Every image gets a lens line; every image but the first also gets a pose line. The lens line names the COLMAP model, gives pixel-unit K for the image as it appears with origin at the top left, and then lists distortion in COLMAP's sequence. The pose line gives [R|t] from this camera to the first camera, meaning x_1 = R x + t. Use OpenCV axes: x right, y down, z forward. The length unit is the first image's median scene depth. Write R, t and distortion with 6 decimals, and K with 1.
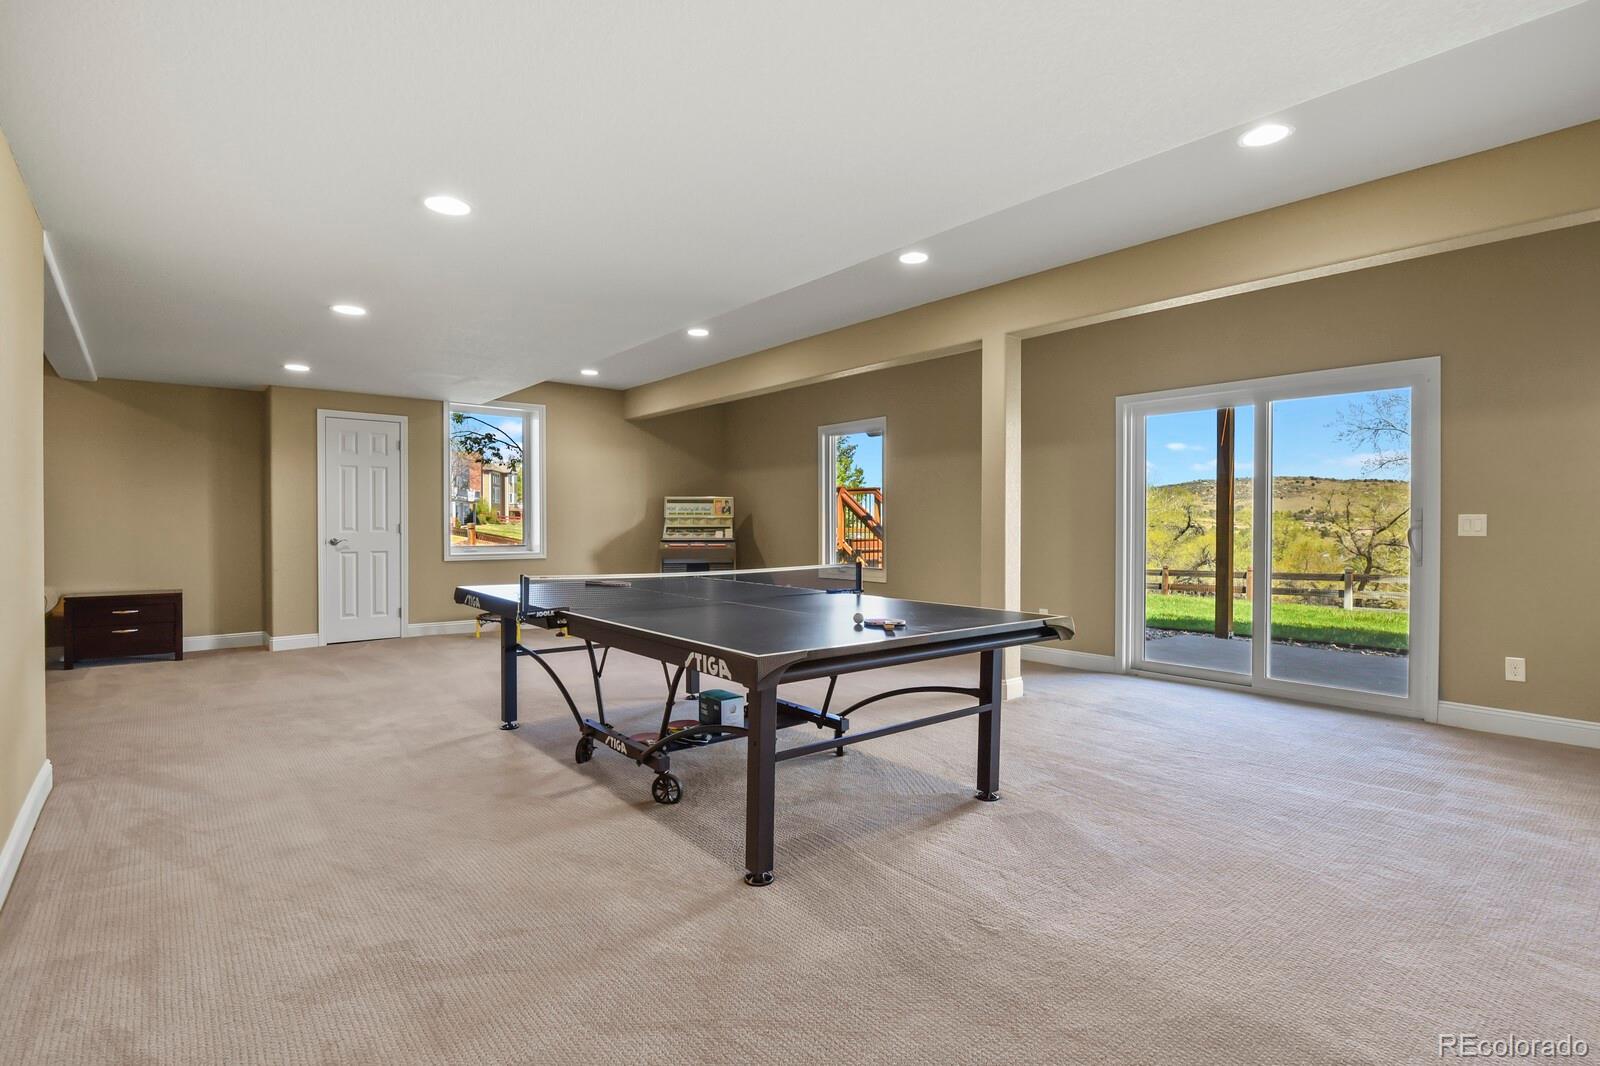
lens RADIAL K [[781.2, 0, 801.2], [0, 781.2, 534.3], [0, 0, 1]] dist [-0.011218, -0.000960]
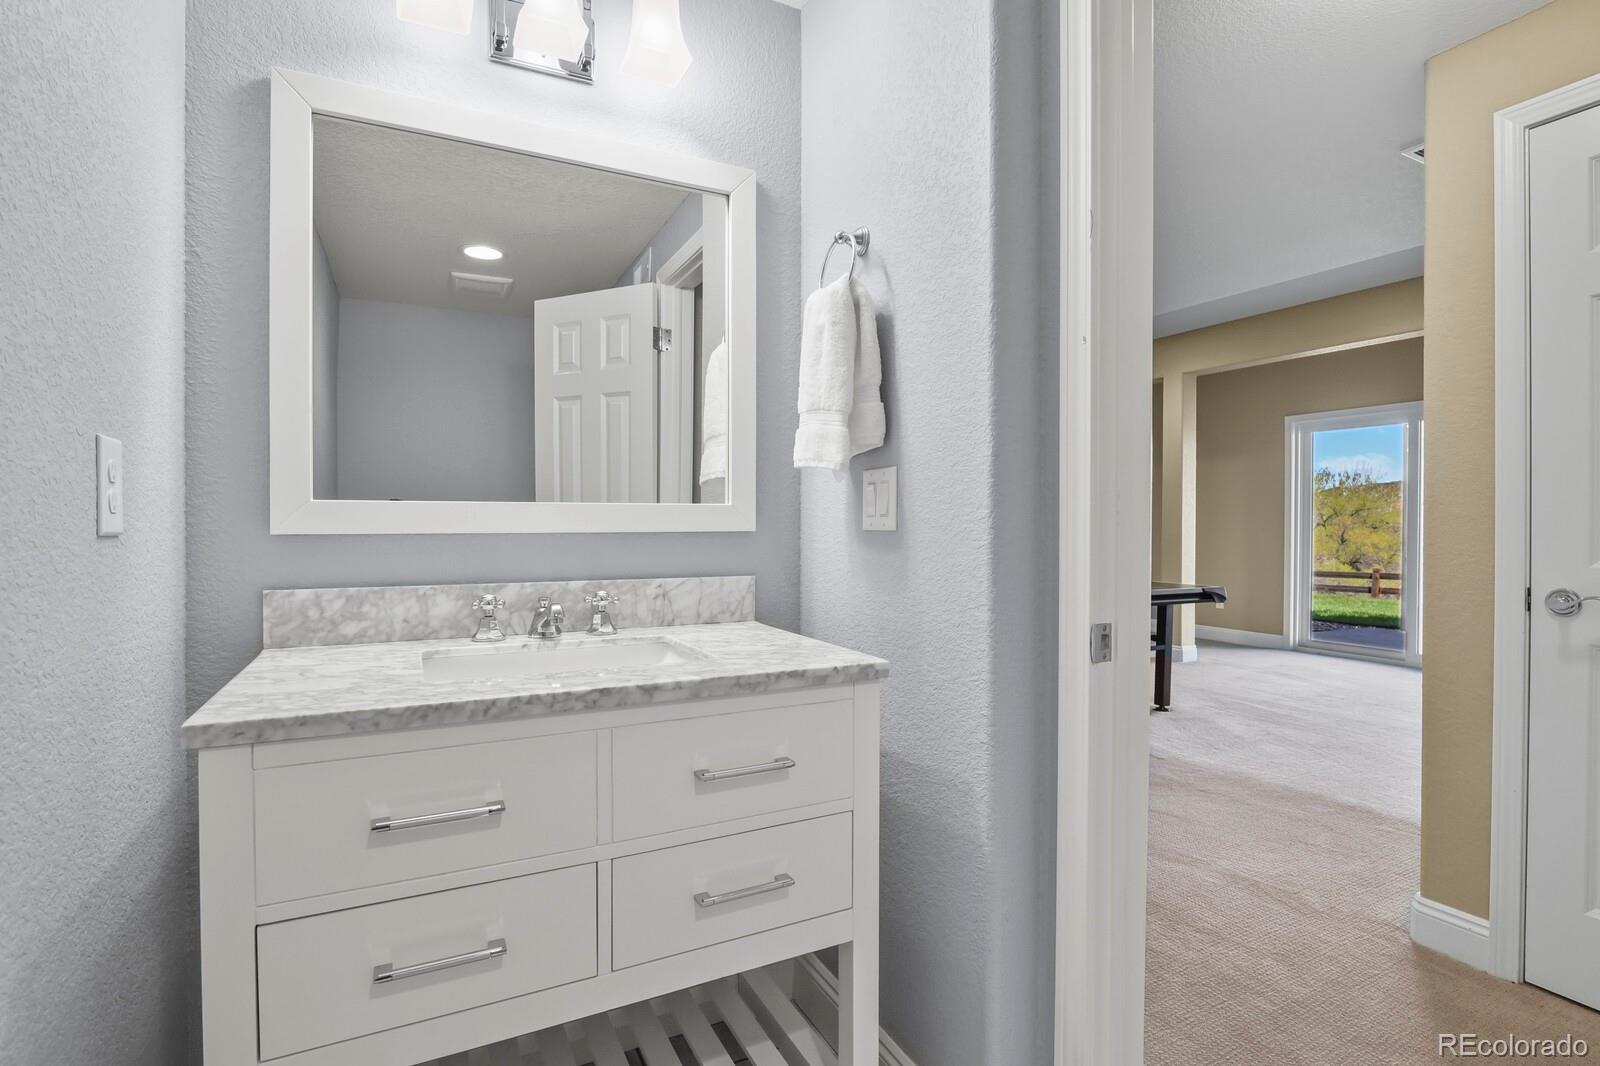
lens RADIAL K [[781.2, 0, 798.4], [0, 781.2, 521.0], [0, 0, 1]] dist [-0.011218, -0.000960]
pose [[0.975786, 0.007089, -0.218611, -0.070651], [-0.010097, 0.999869, -0.012647, 0.006368], [0.218493, 0.014548, 0.975730, -0.375074]]
